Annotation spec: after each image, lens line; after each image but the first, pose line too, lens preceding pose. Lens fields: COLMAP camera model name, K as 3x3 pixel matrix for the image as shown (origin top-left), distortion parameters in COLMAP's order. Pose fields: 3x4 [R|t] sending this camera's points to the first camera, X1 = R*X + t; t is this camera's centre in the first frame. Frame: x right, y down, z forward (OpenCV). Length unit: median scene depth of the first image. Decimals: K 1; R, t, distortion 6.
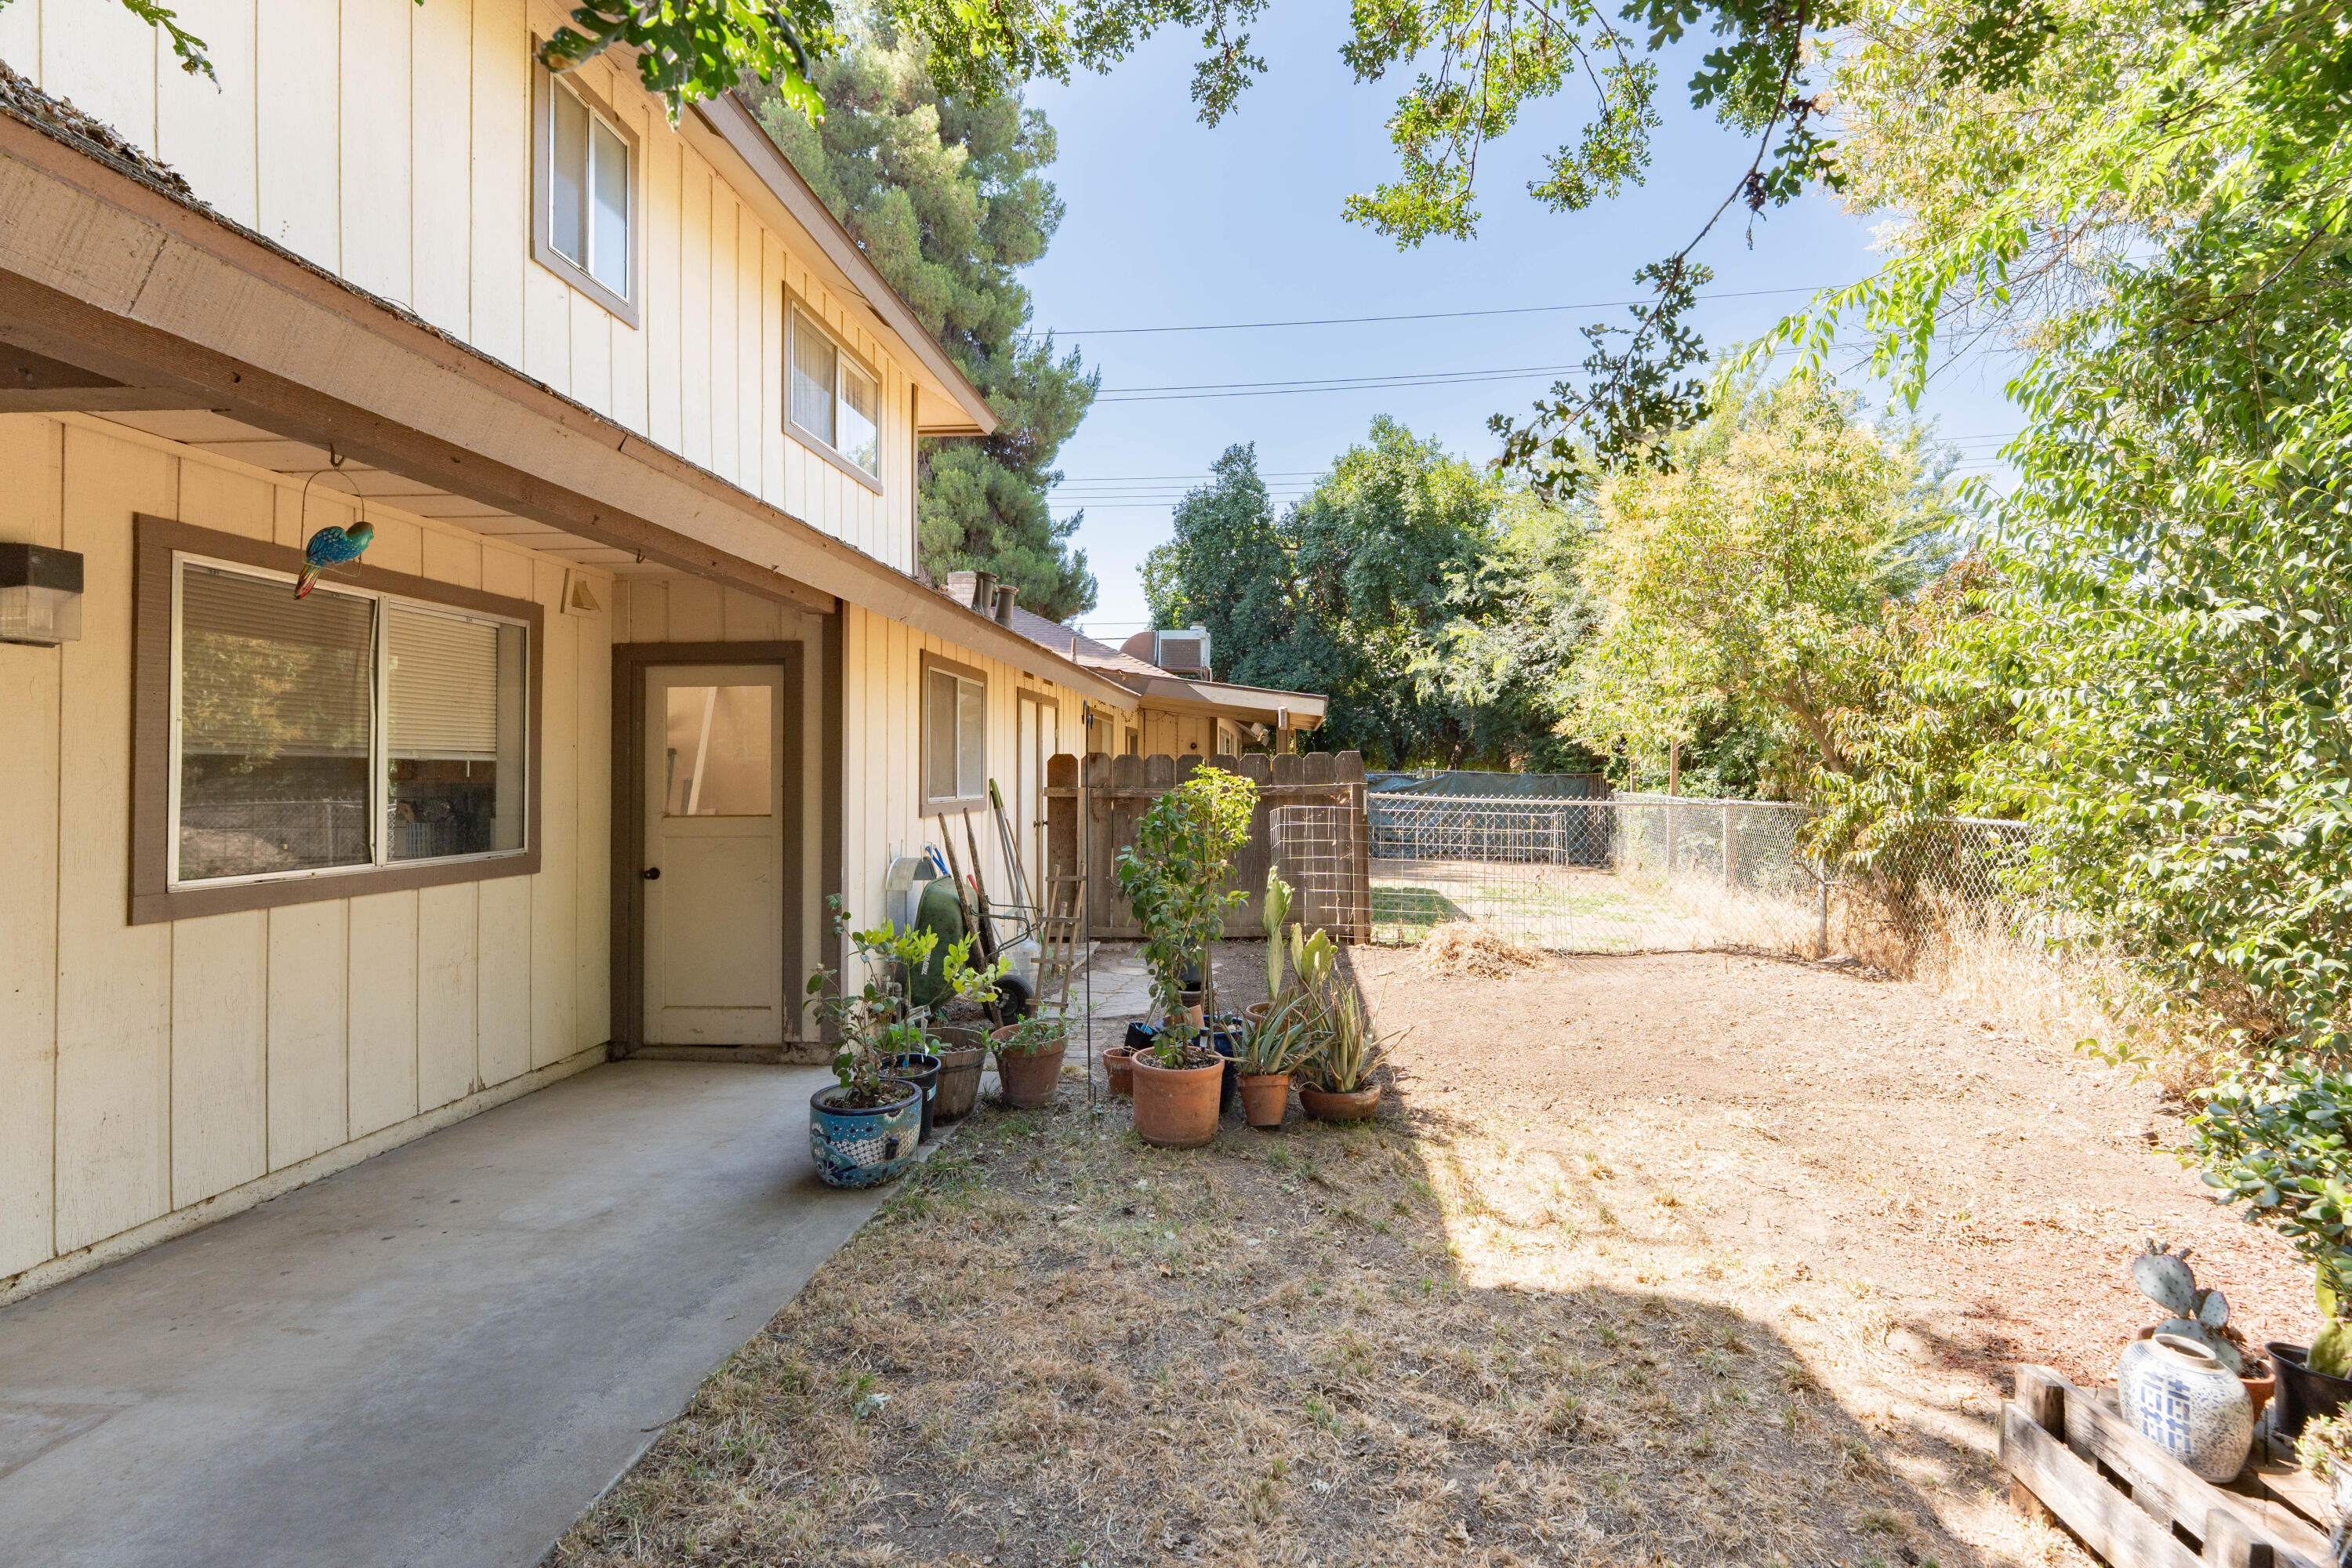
lens RADIAL K [[1018.7, 0, 1196.2], [0, 1018.7, 784.4], [0, 0, 1]] dist [-0.000283, -0.000269]
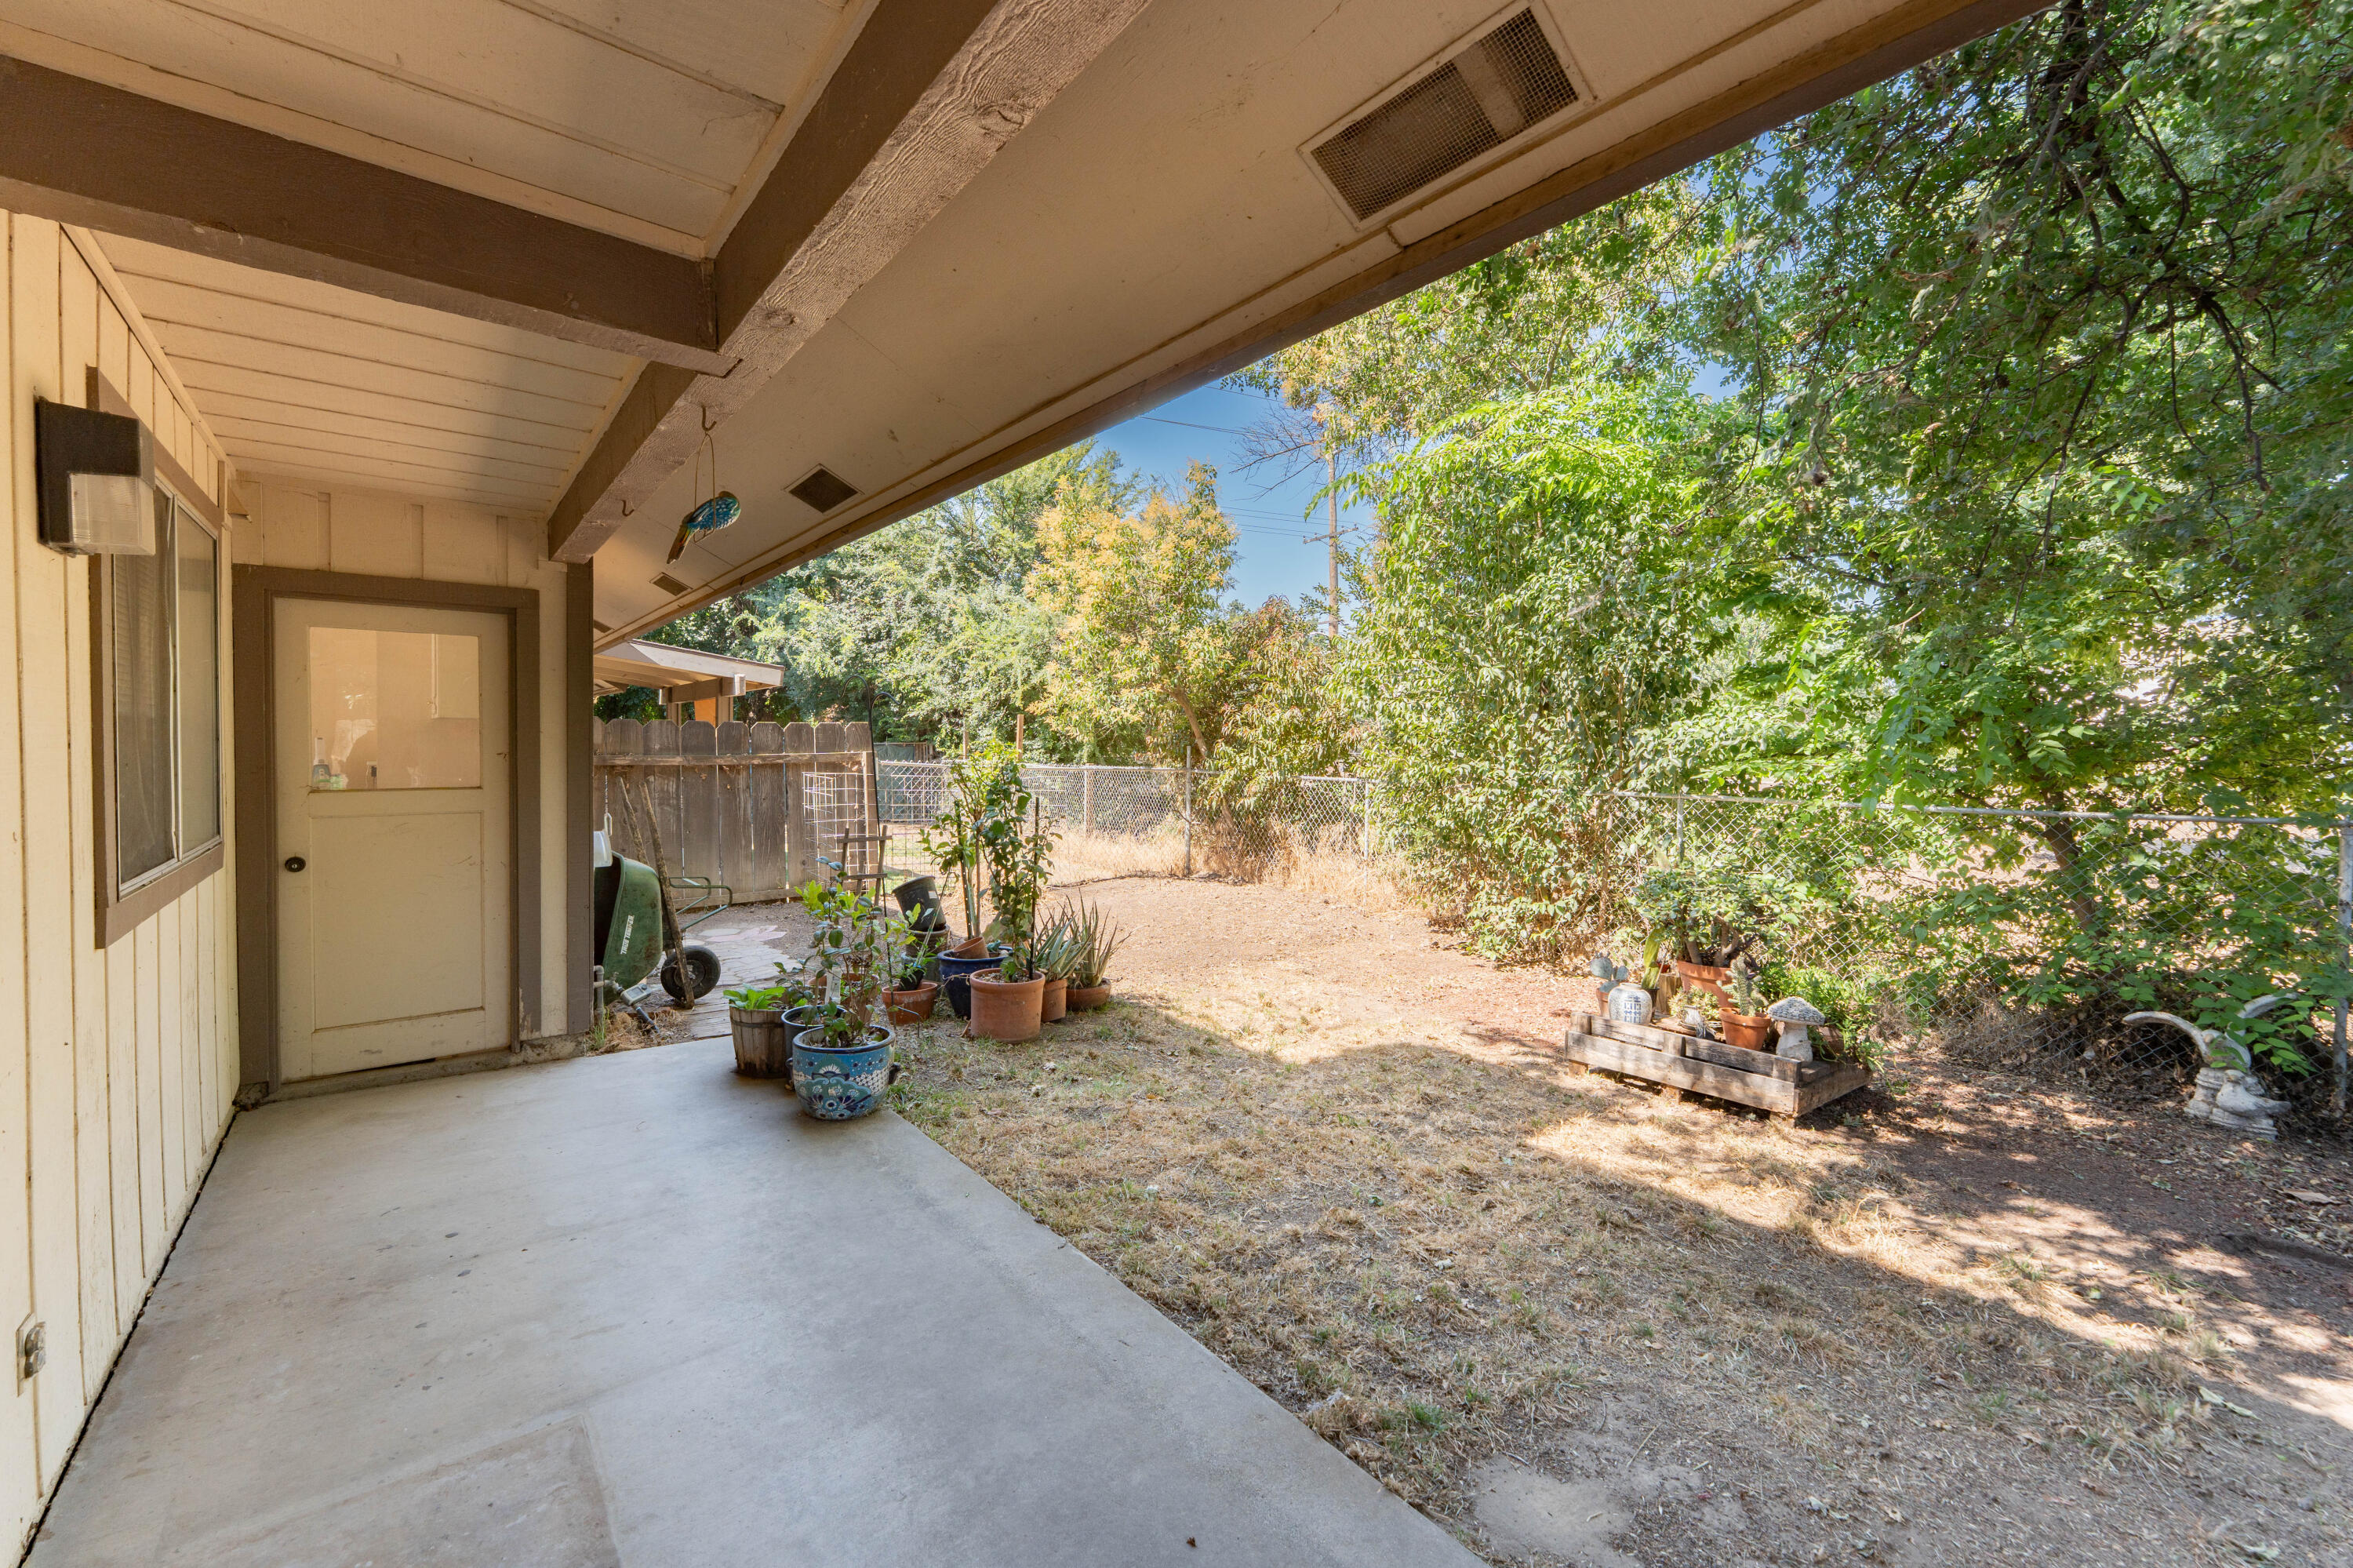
lens RADIAL K [[961.3, 0, 1181.5], [0, 961.3, 805.7], [0, 0, 1]] dist [-0.003615, -0.000768]
pose [[0.748096, -0.031737, 0.662831, -0.606728], [-0.005704, 0.998511, 0.054247, -0.002255], [-0.663566, -0.044363, 0.746801, -0.003578]]
